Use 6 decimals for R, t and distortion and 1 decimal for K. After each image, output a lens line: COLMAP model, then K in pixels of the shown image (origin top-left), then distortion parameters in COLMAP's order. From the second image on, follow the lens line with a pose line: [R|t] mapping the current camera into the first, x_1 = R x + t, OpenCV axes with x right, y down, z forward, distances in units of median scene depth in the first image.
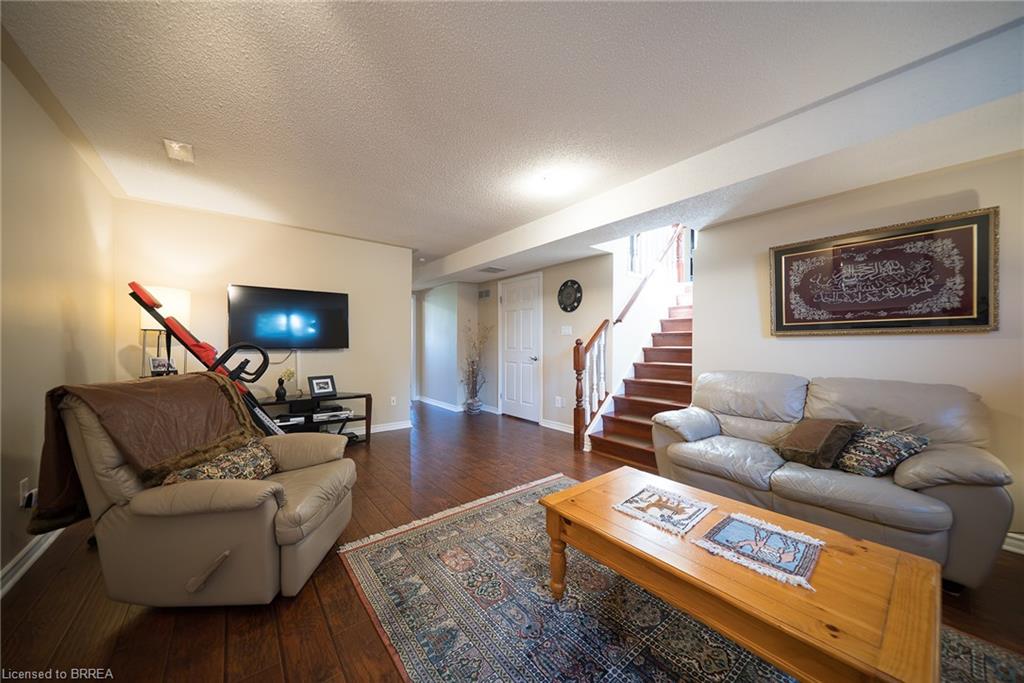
lens RADIAL K [[356.9, 0, 515.4], [0, 356.9, 346.0], [0, 0, 1]] dist [-0.002282, -0.000175]
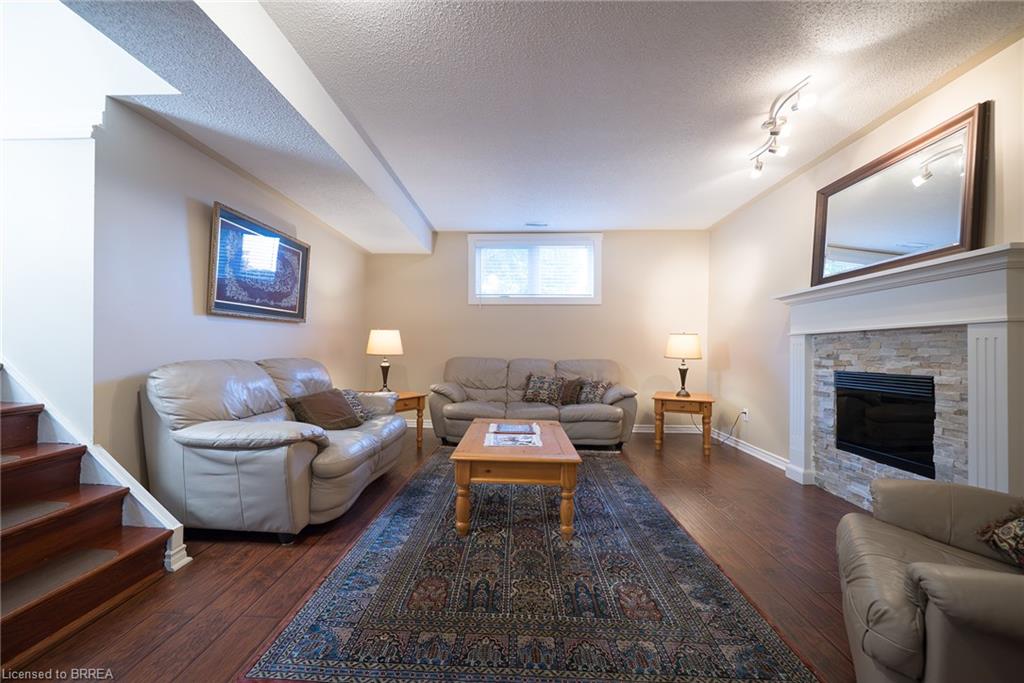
lens RADIAL K [[356.9, 0, 515.4], [0, 356.9, 346.0], [0, 0, 1]] dist [-0.002282, -0.000175]
pose [[-0.741015, -0.010908, 0.671399, -0.402187], [-0.011241, 0.999929, 0.003839, 0.042556], [-0.671394, -0.004702, -0.741086, 1.470764]]
